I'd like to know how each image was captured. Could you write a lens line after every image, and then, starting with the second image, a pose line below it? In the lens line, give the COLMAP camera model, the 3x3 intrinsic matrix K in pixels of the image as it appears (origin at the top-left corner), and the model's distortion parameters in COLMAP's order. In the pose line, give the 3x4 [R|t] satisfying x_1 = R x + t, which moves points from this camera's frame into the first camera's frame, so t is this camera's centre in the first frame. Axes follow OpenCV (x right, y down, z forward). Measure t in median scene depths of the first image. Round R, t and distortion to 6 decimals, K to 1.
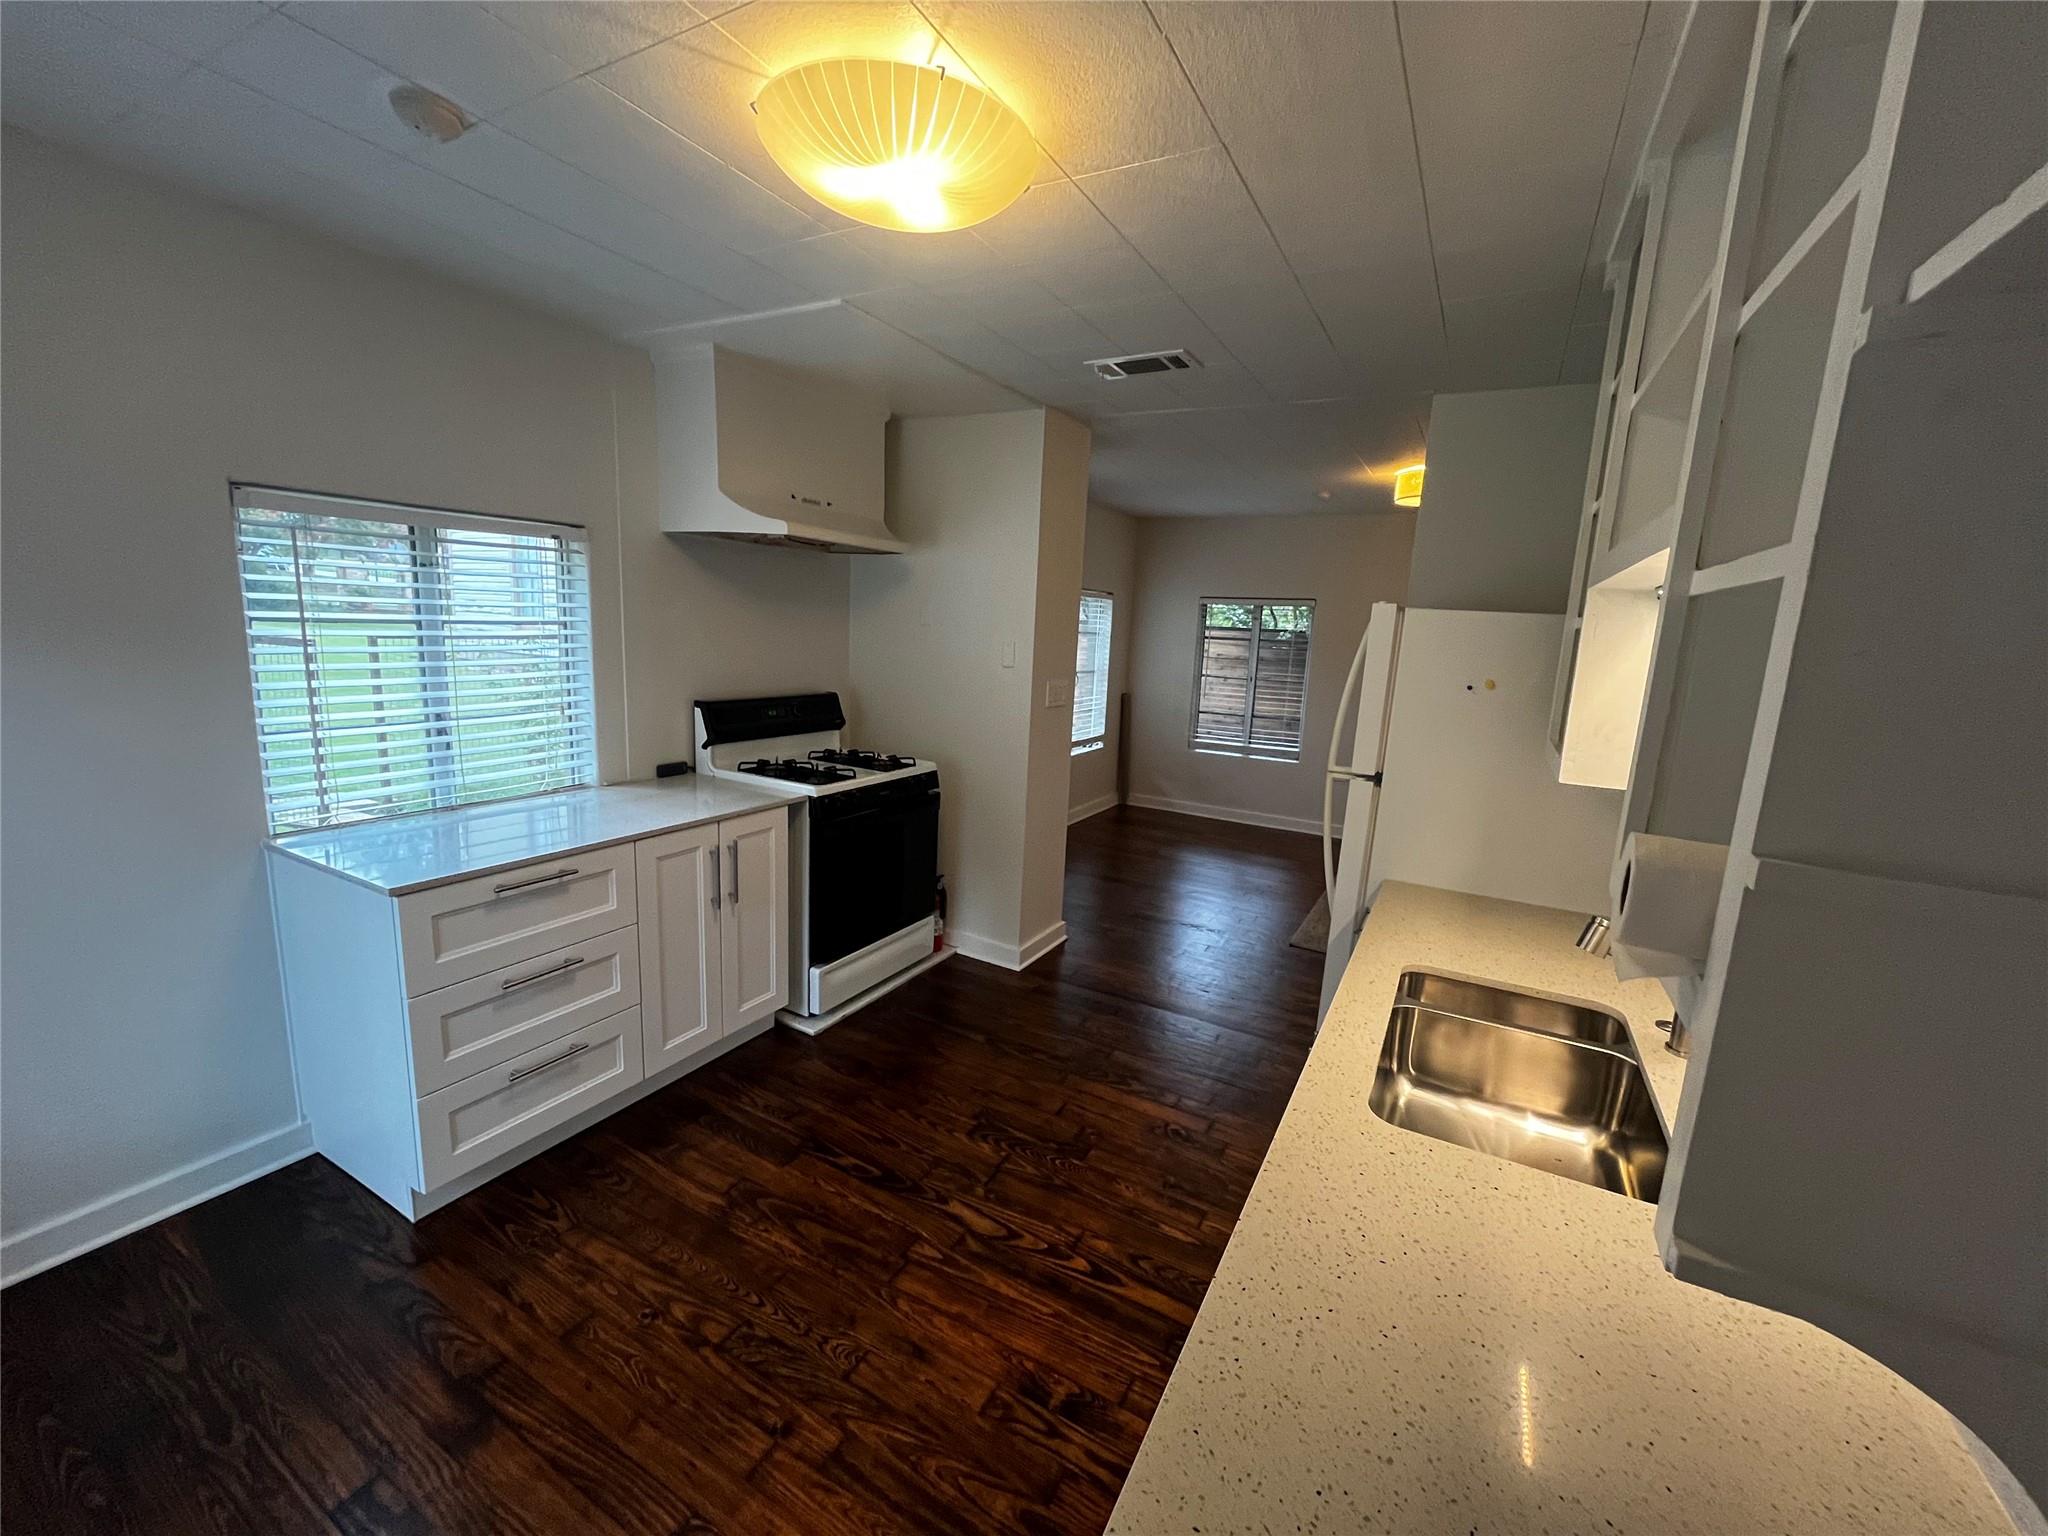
lens RADIAL K [[830.8, 0, 1027.5], [0, 830.8, 765.3], [0, 0, 1]] dist [0.002175, 0.000035]
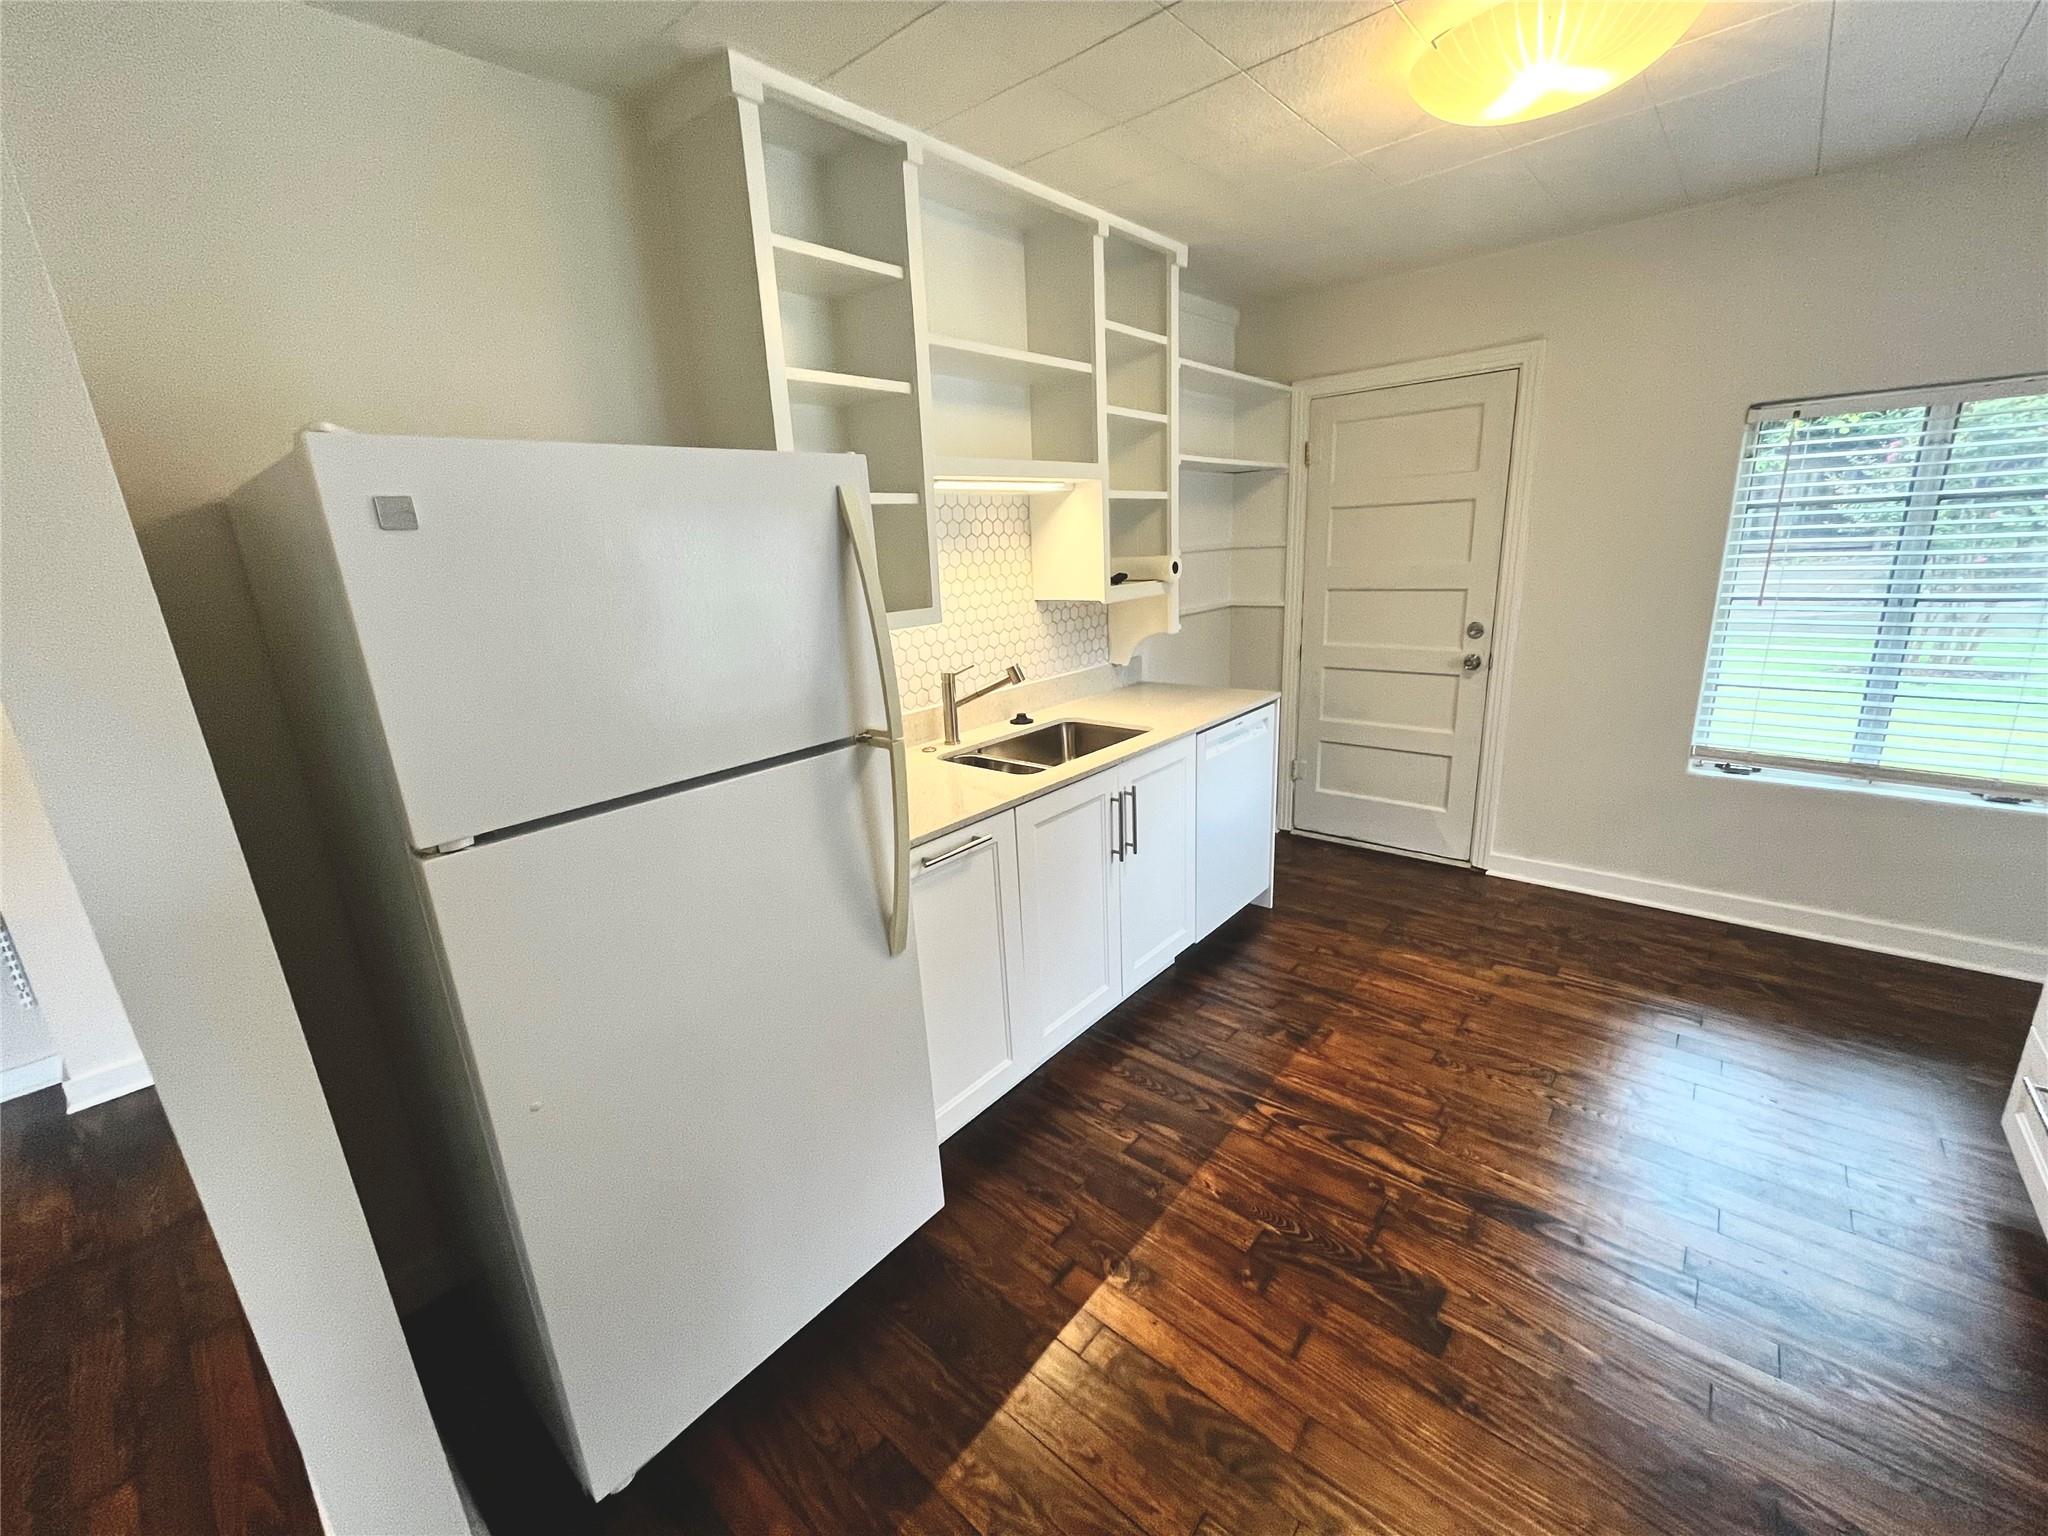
lens RADIAL K [[830.8, 0, 1028.5], [0, 830.8, 775.3], [0, 0, 1]] dist [0.002175, 0.000035]
pose [[-0.980360, -0.055606, 0.189216, 0.182743], [0.035273, 0.894520, 0.445633, -0.273730], [-0.194038, 0.443555, -0.874990, 1.795122]]
